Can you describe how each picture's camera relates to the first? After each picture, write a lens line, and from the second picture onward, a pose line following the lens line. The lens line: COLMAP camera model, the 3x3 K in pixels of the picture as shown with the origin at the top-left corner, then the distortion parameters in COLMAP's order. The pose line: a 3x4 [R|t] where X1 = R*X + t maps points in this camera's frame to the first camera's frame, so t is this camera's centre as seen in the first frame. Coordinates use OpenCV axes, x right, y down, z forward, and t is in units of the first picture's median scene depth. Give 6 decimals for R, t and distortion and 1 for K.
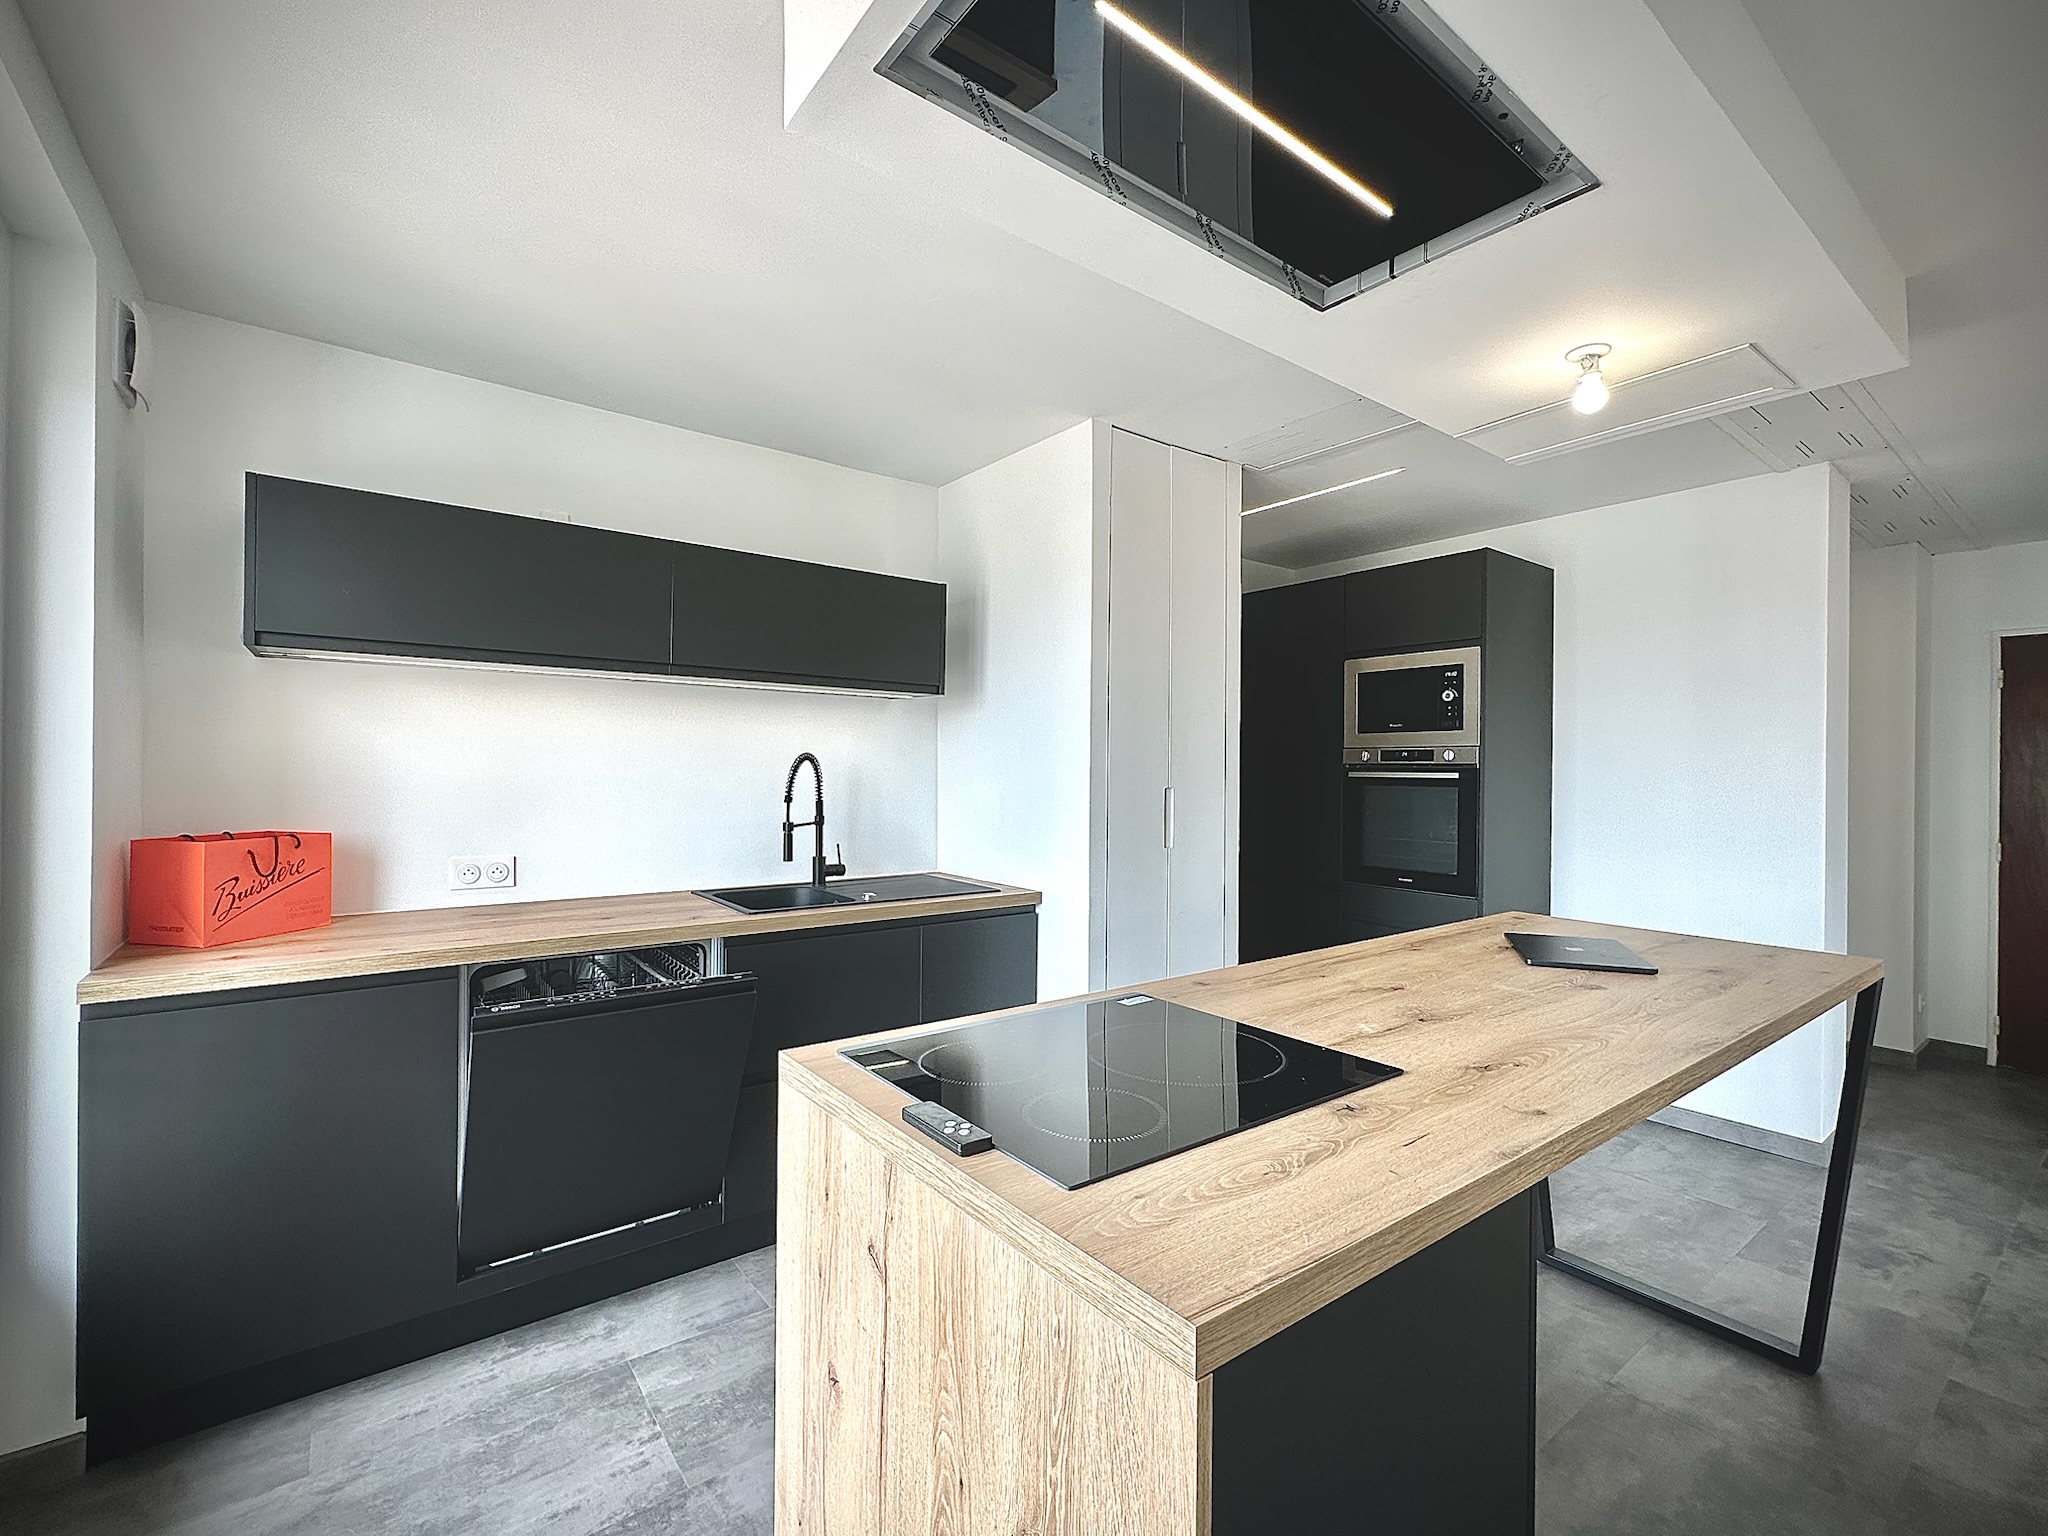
lens RADIAL K [[899.8, 0, 1024.0], [0, 899.8, 768.0], [0, 0, 1]] dist [-0.008103, 0.000145]
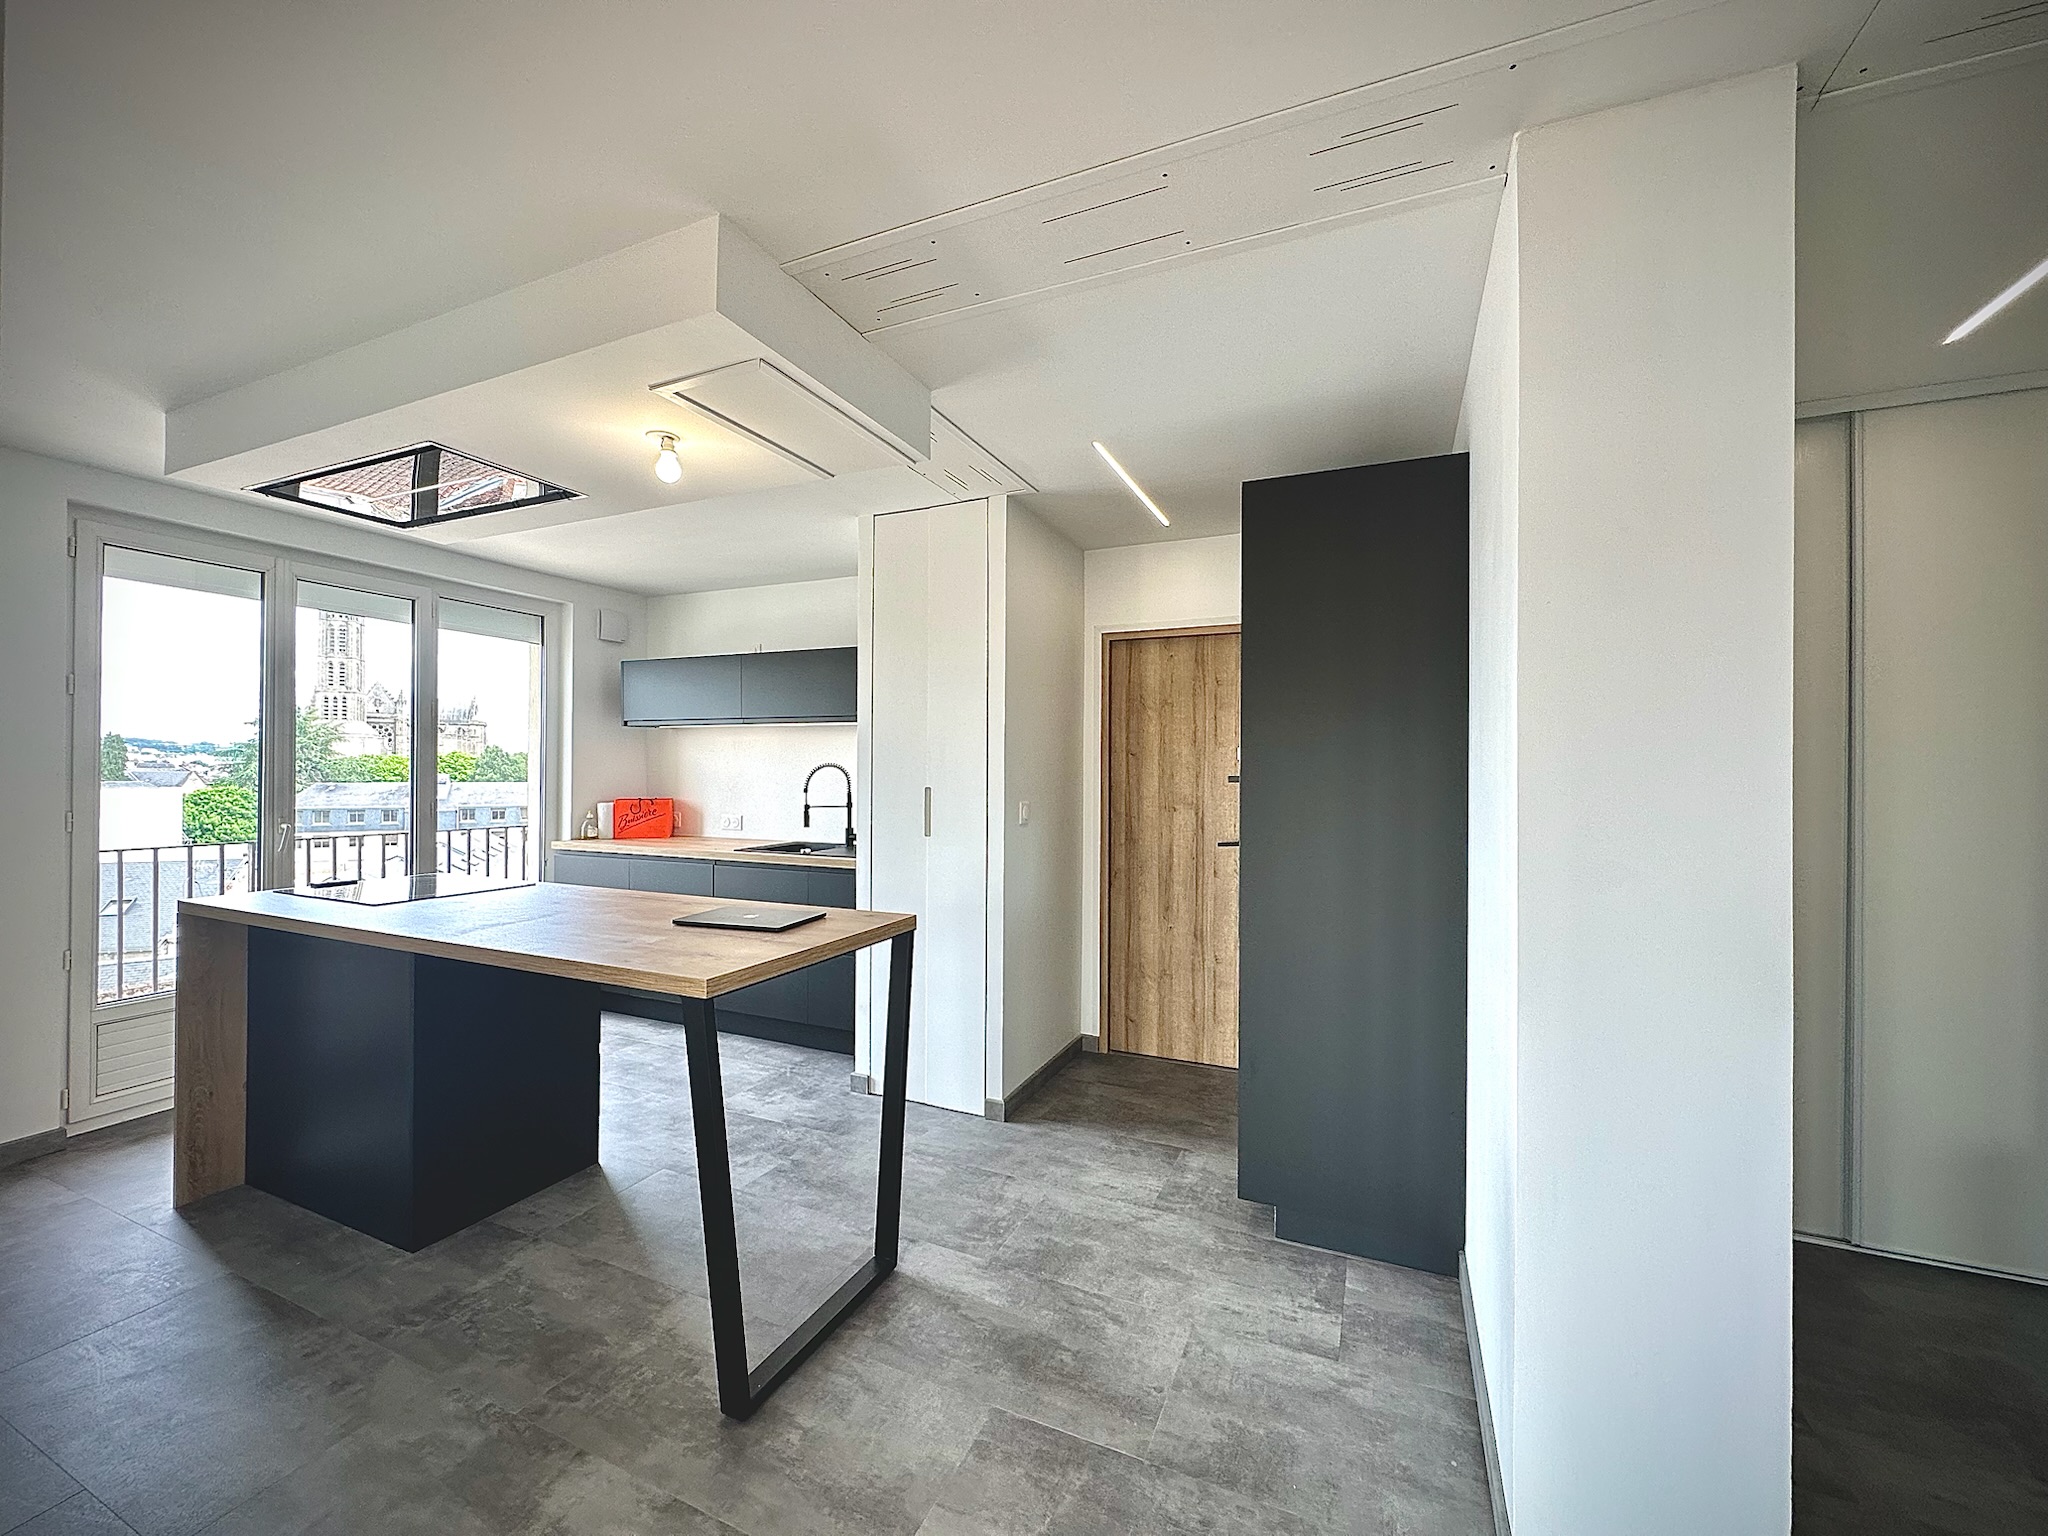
lens RADIAL K [[814.1, 0, 1024.0], [0, 814.1, 768.0], [0, 0, 1]] dist [-0.001663, -0.000028]
pose [[0.482675, -0.006978, -0.875772, 1.289790], [-0.003312, 0.999947, -0.009793, 0.005528], [0.875793, 0.007627, 0.482626, 0.618209]]
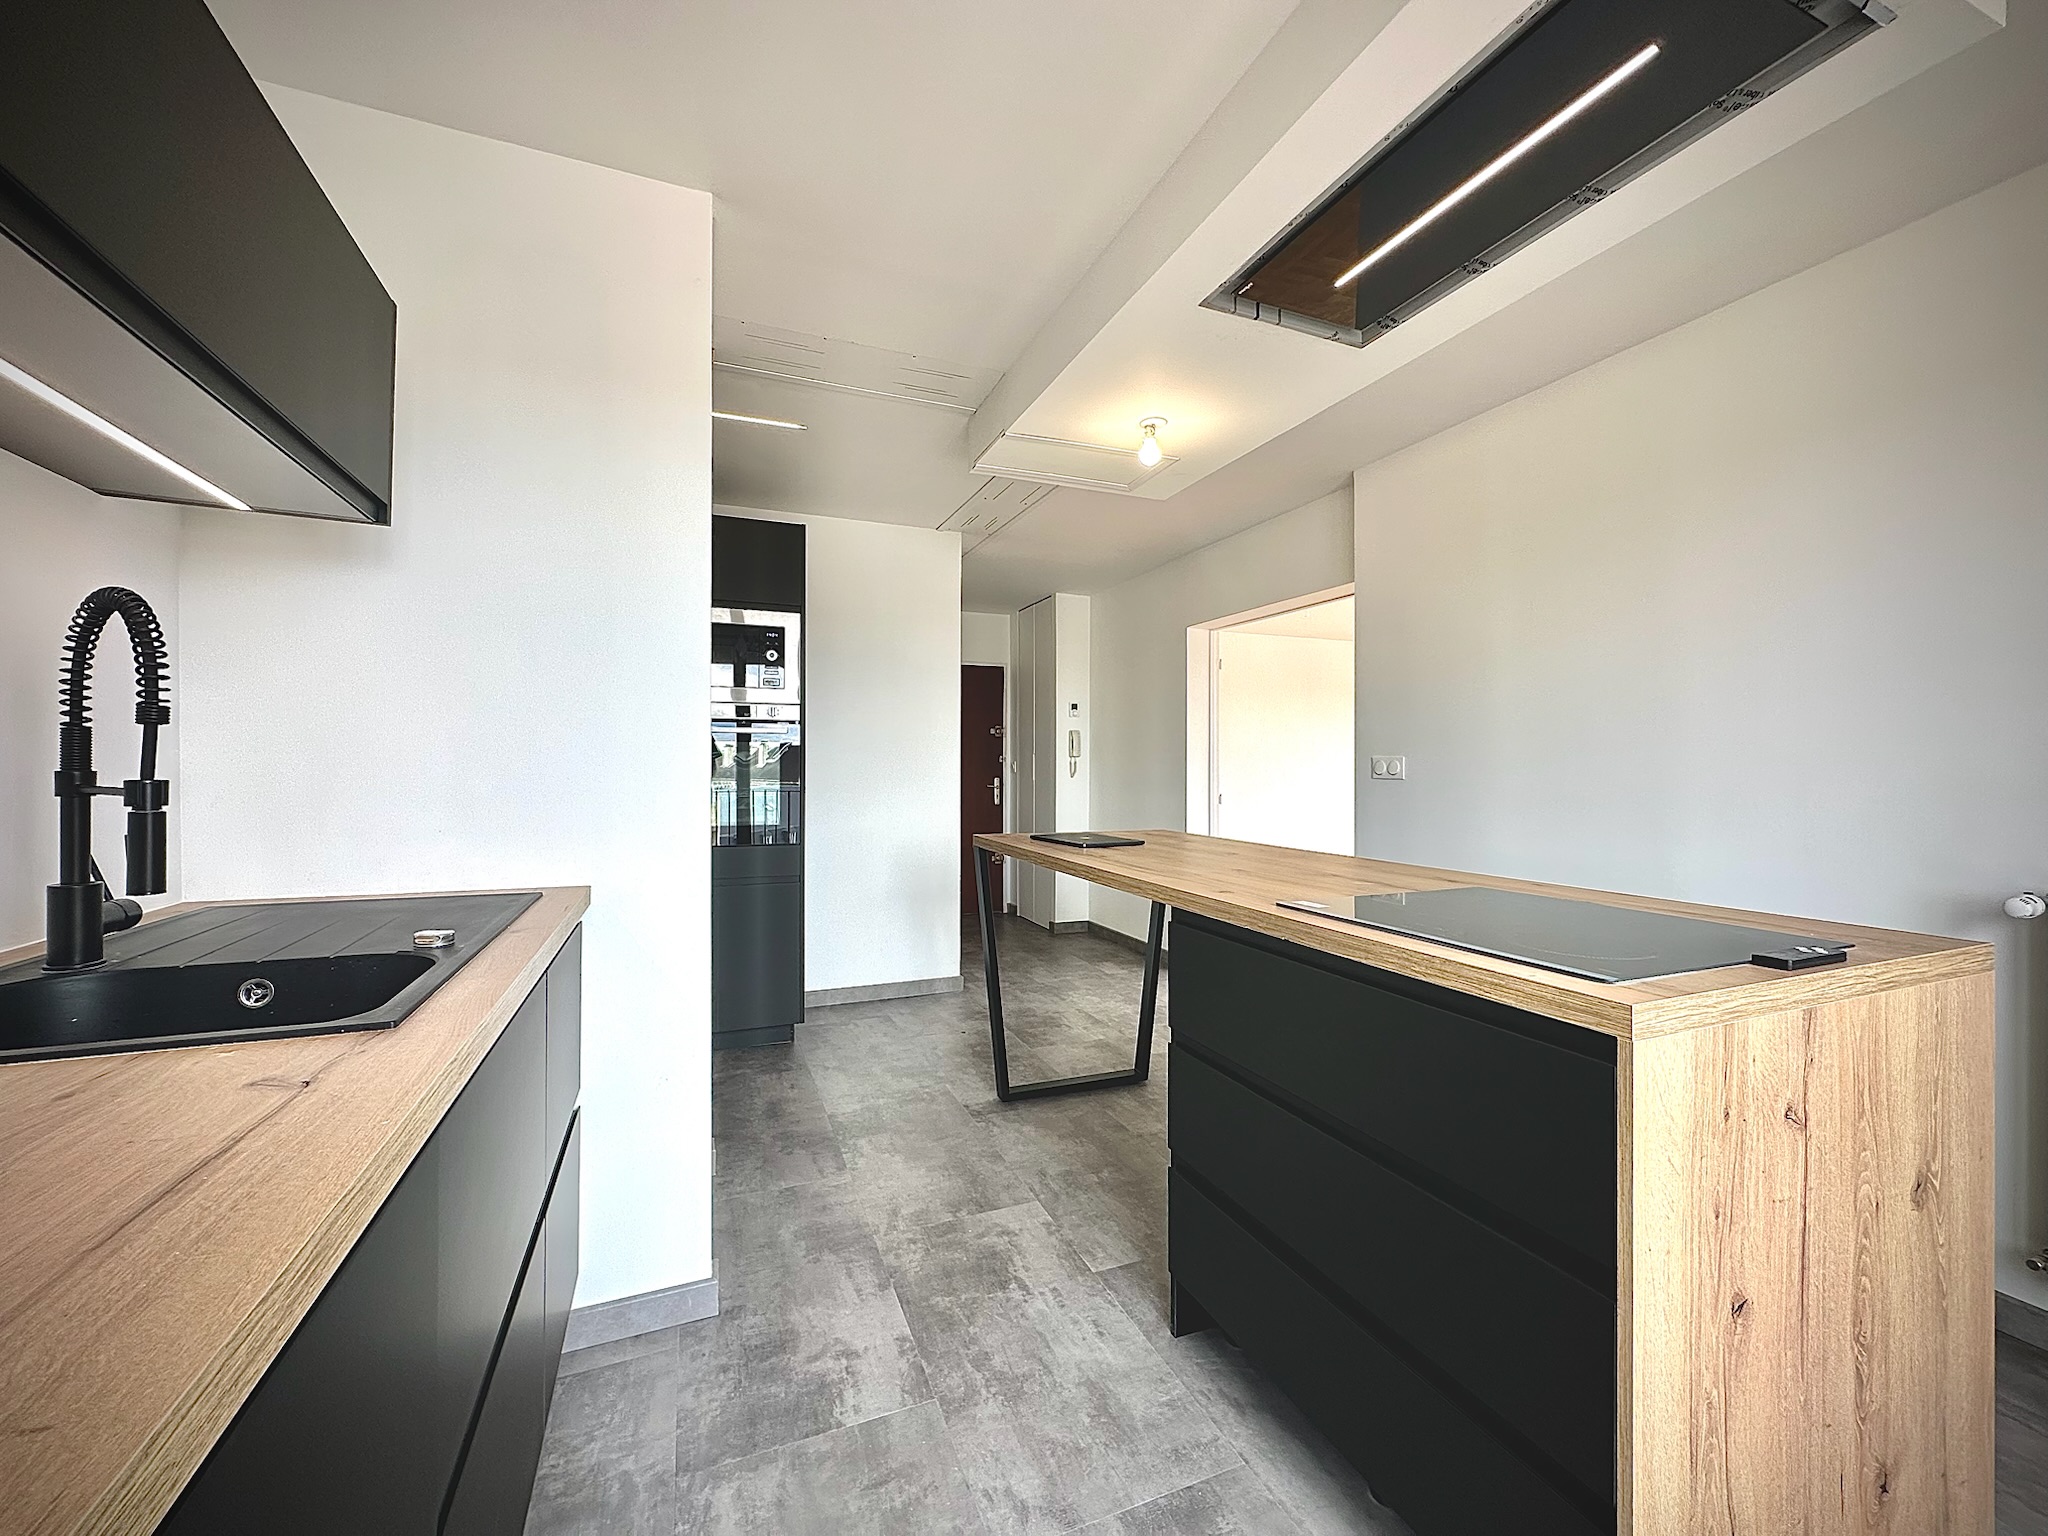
lens RADIAL K [[814.1, 0, 1024.0], [0, 814.1, 768.0], [0, 0, 1]] dist [-0.001663, -0.000028]
pose [[0.260749, -0.012169, 0.965330, -0.474589], [0.000302, 0.999922, 0.012523, 0.050539], [-0.965406, -0.002974, 0.260733, 0.593479]]
